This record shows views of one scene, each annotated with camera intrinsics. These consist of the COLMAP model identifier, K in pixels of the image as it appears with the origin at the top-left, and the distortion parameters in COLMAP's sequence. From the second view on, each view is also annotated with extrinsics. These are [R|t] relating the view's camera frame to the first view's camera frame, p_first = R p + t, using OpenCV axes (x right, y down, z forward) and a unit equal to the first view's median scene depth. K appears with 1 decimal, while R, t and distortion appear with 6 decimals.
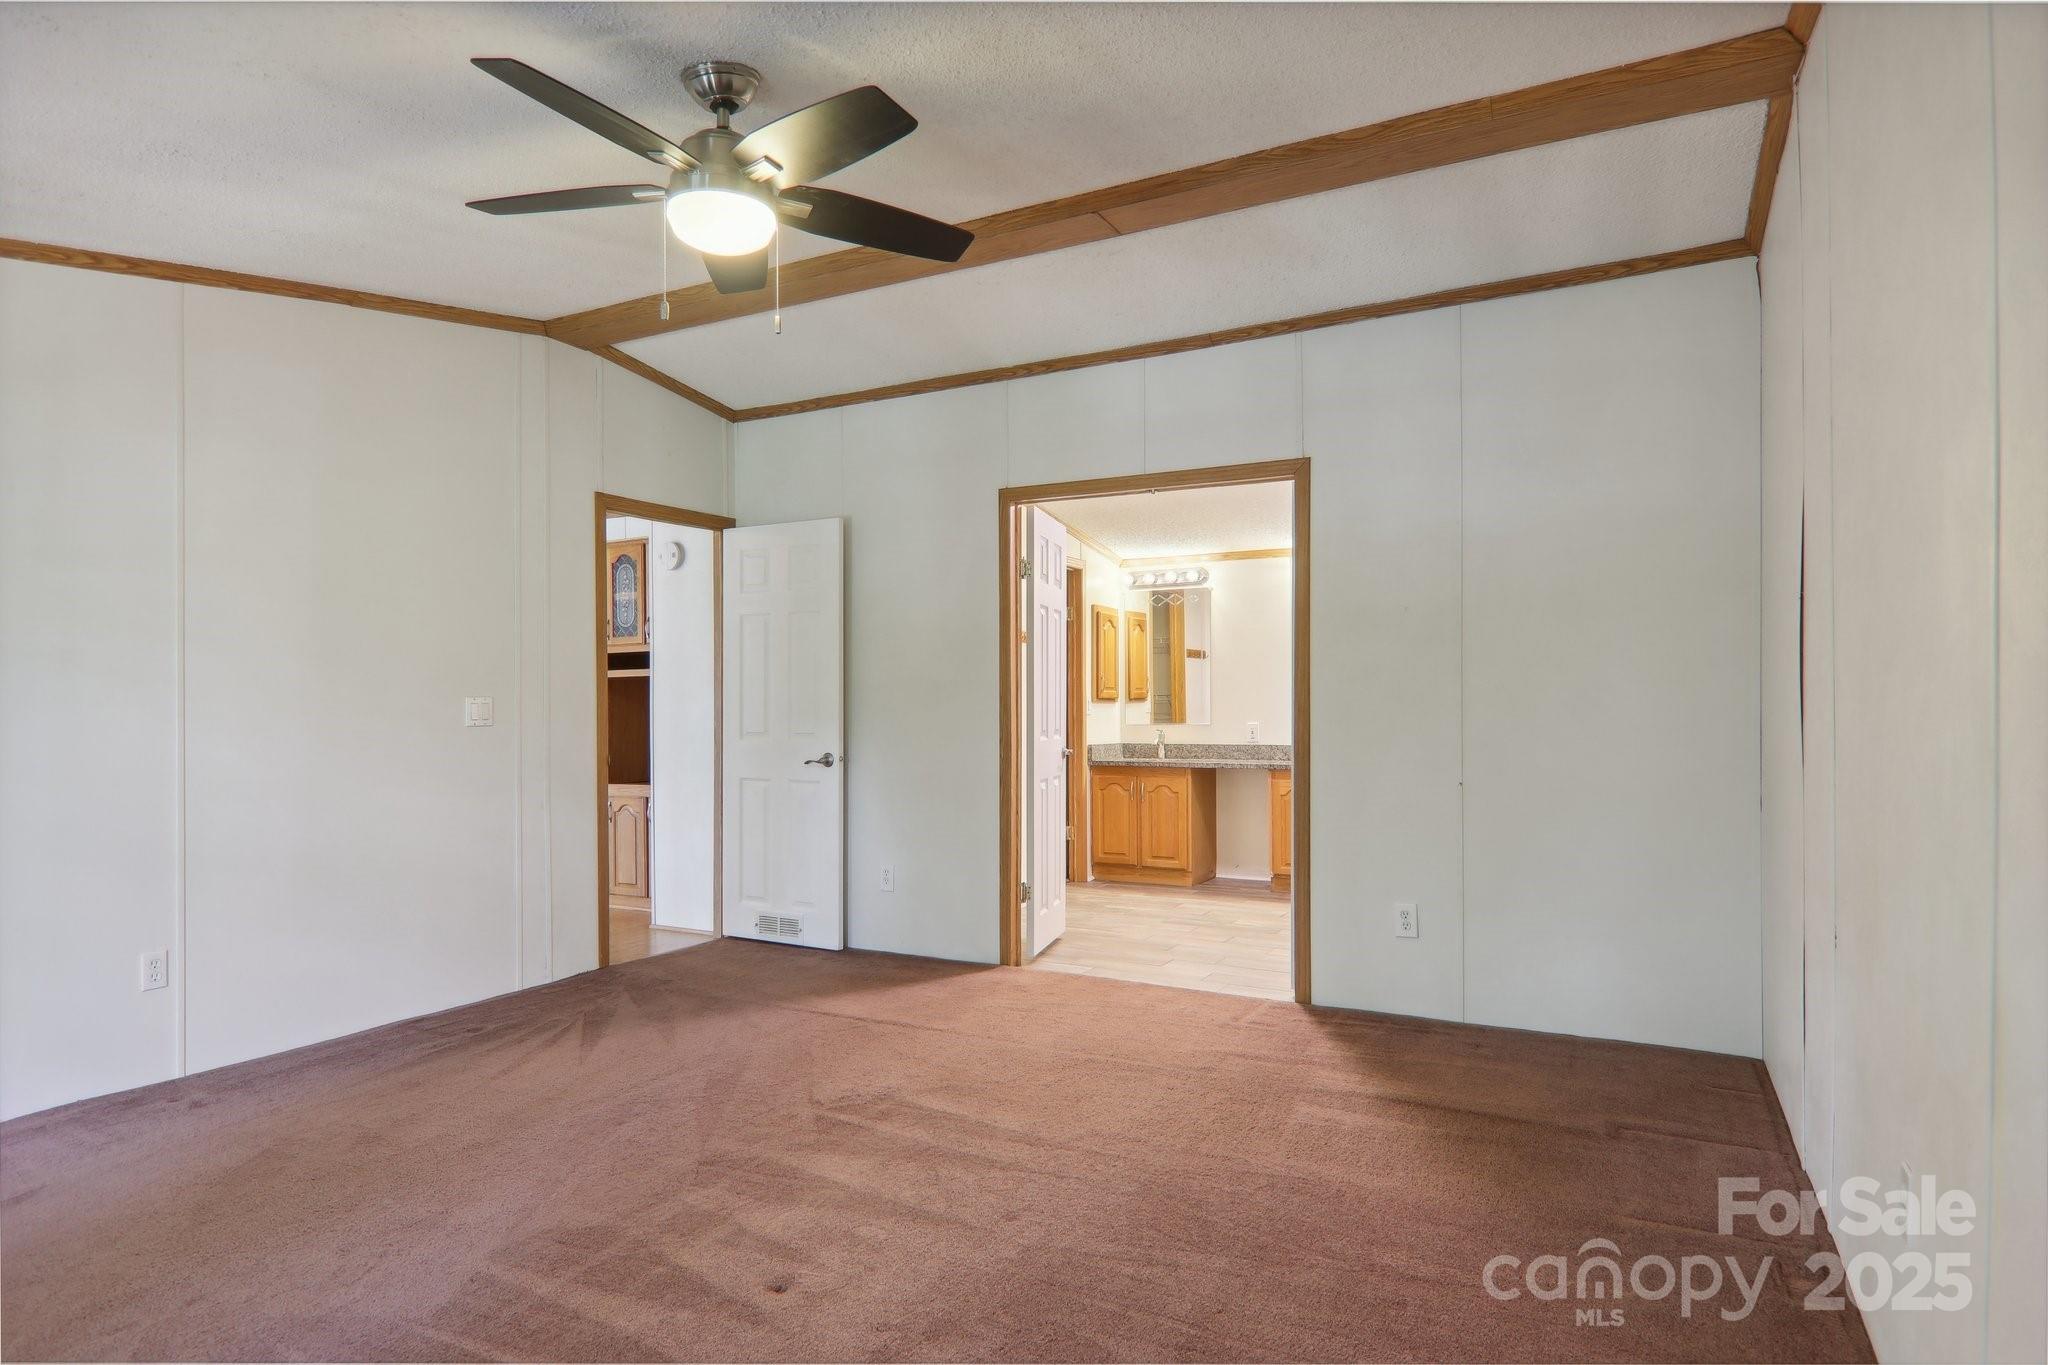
lens RADIAL K [[1144.5, 0, 1022.2], [0, 1144.5, 694.2], [0, 0, 1]] dist [0.006491, -0.007421]
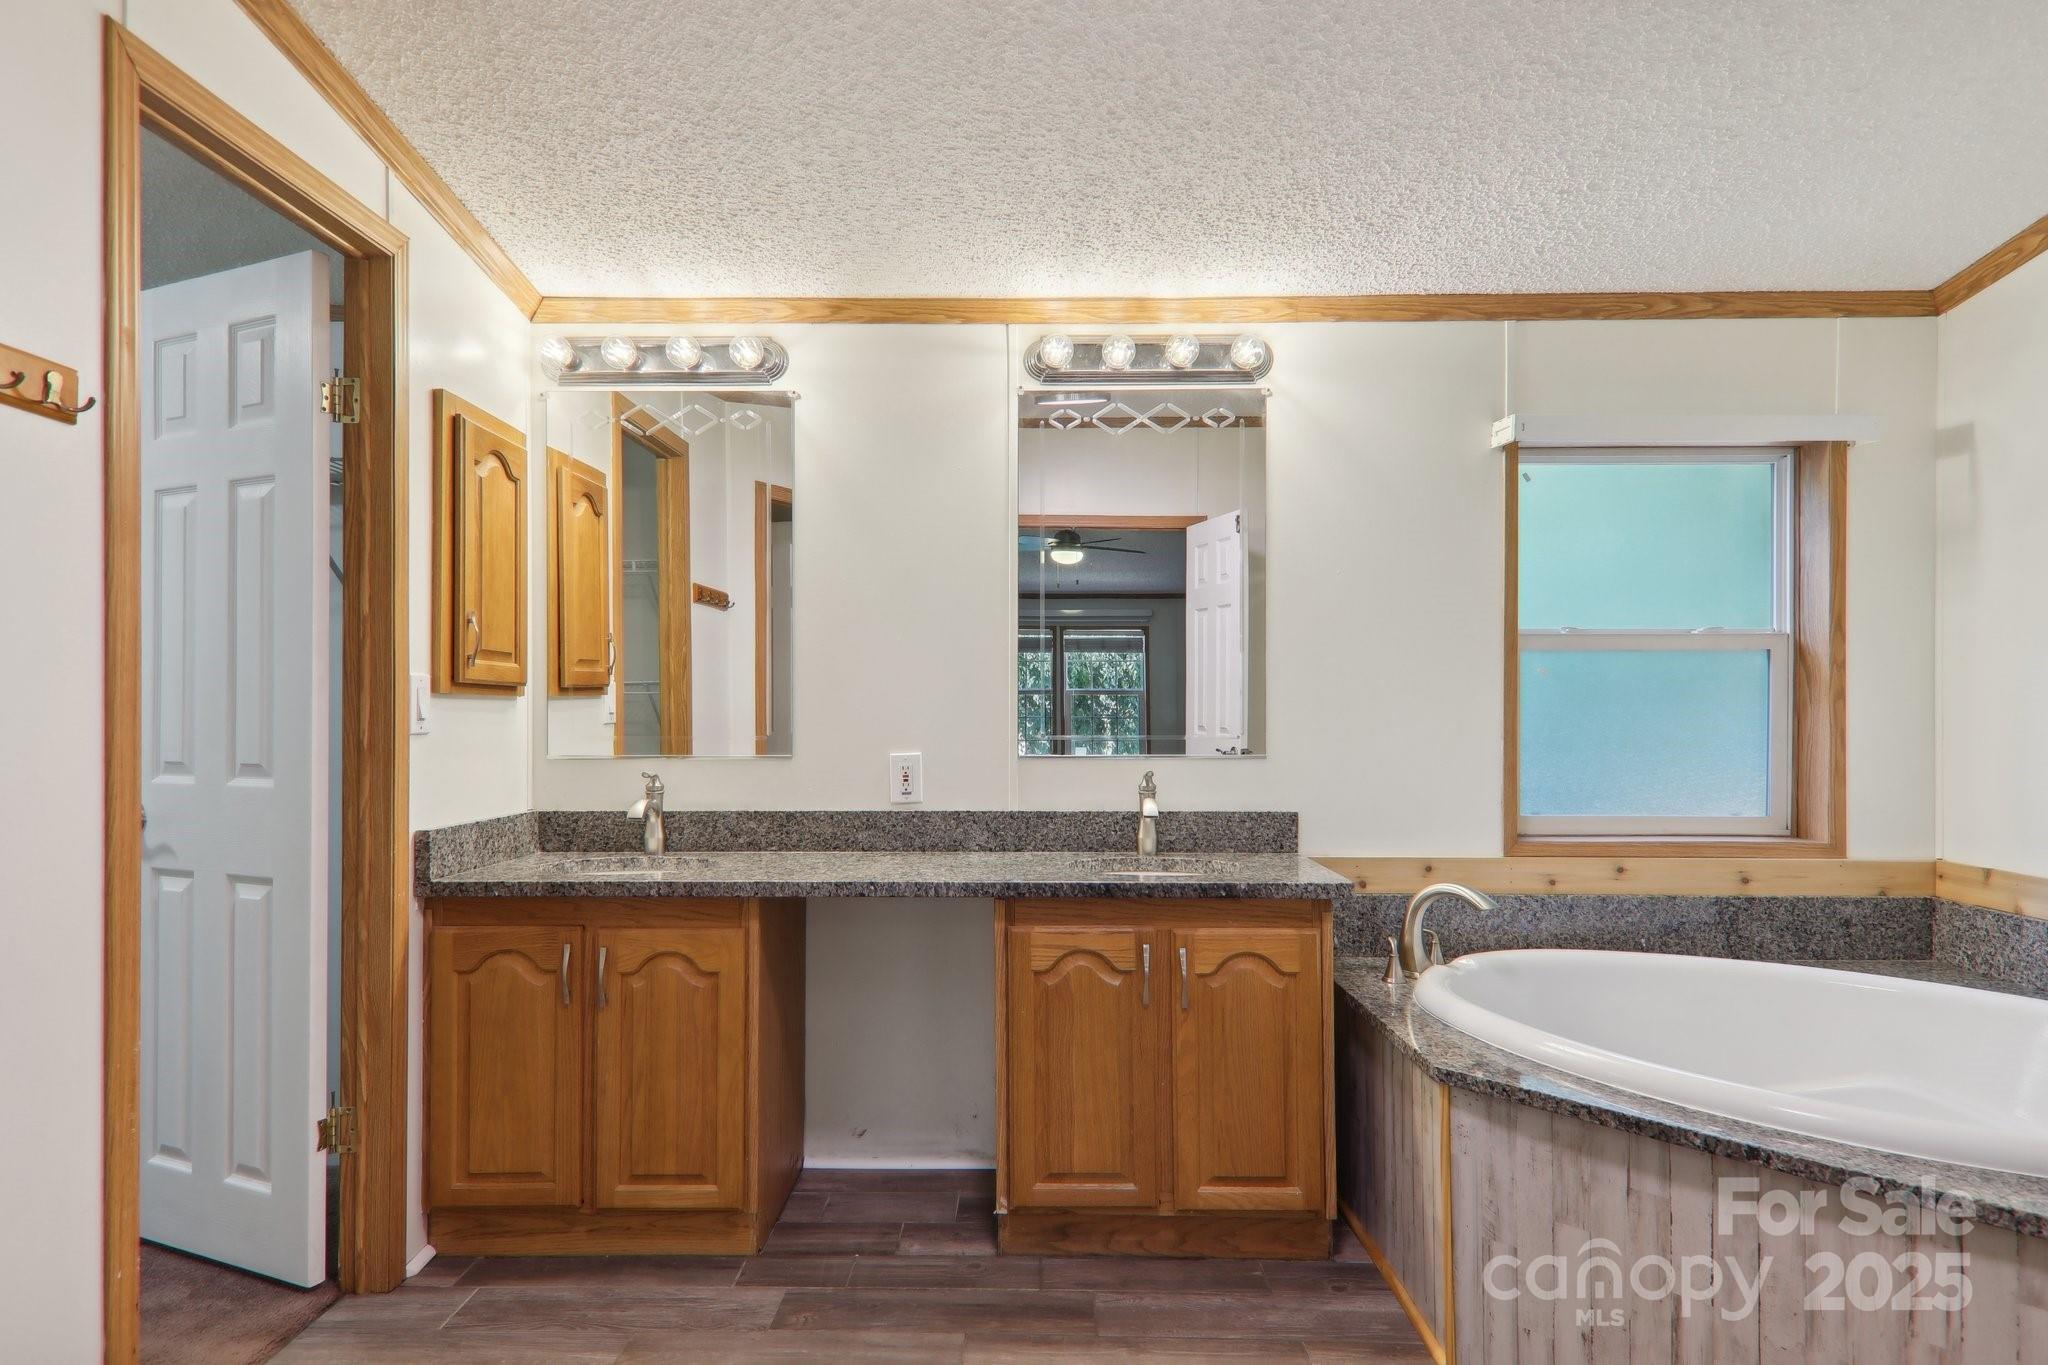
lens RADIAL K [[1144.5, 0, 1017.7], [0, 1144.5, 698.2], [0, 0, 1]] dist [0.006491, -0.007421]
pose [[0.889864, 0.006275, 0.456183, 0.059696], [-0.006385, 0.999979, -0.001300, 0.007167], [-0.456182, -0.001756, 0.889885, 0.633540]]
